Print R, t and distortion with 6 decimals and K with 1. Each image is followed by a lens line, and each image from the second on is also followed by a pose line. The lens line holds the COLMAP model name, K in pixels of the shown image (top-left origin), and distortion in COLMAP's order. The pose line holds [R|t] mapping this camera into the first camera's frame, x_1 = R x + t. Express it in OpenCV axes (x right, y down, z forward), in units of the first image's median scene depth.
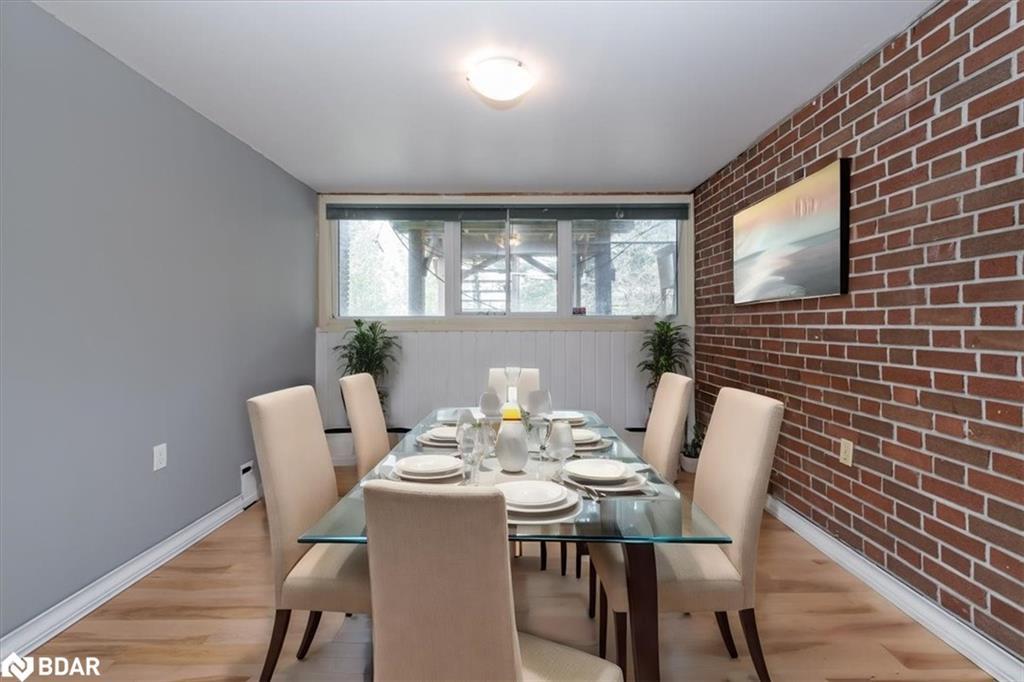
lens RADIAL K [[415.2, 0, 513.7], [0, 415.2, 329.3], [0, 0, 1]] dist [0.000293, 0.000040]
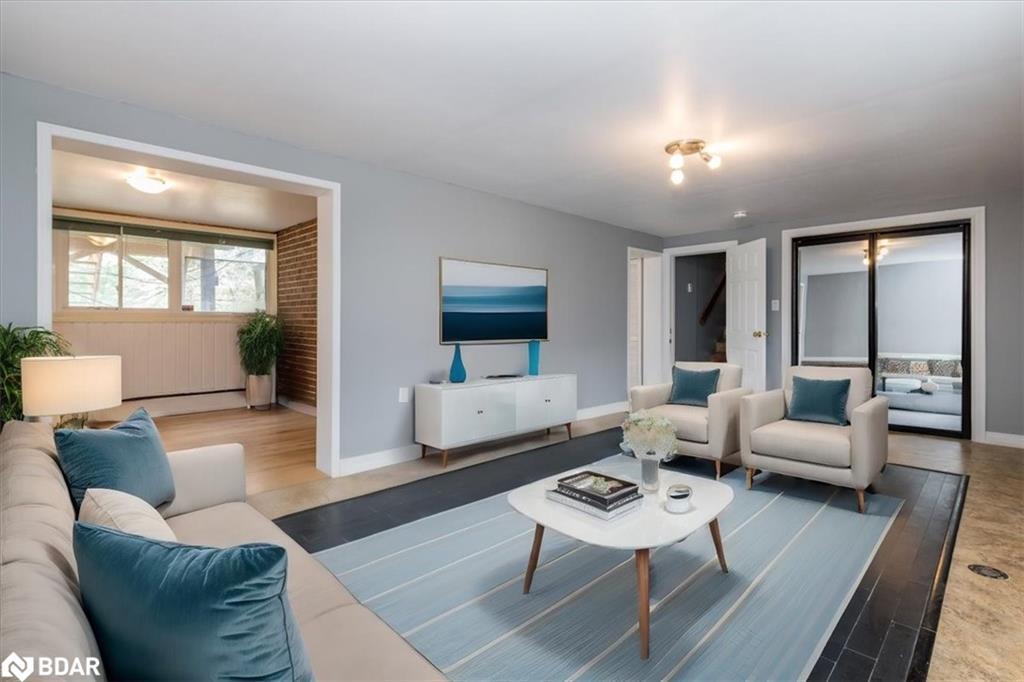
lens RADIAL K [[486.3, 0, 514.8], [0, 486.3, 318.6], [0, 0, 1]] dist [0.000655, 0.000111]
pose [[0.707355, 0.007860, 0.706815, -0.209522], [-0.003718, 0.999966, -0.007398, -0.002411], [-0.706849, 0.002605, 0.707360, -0.875403]]
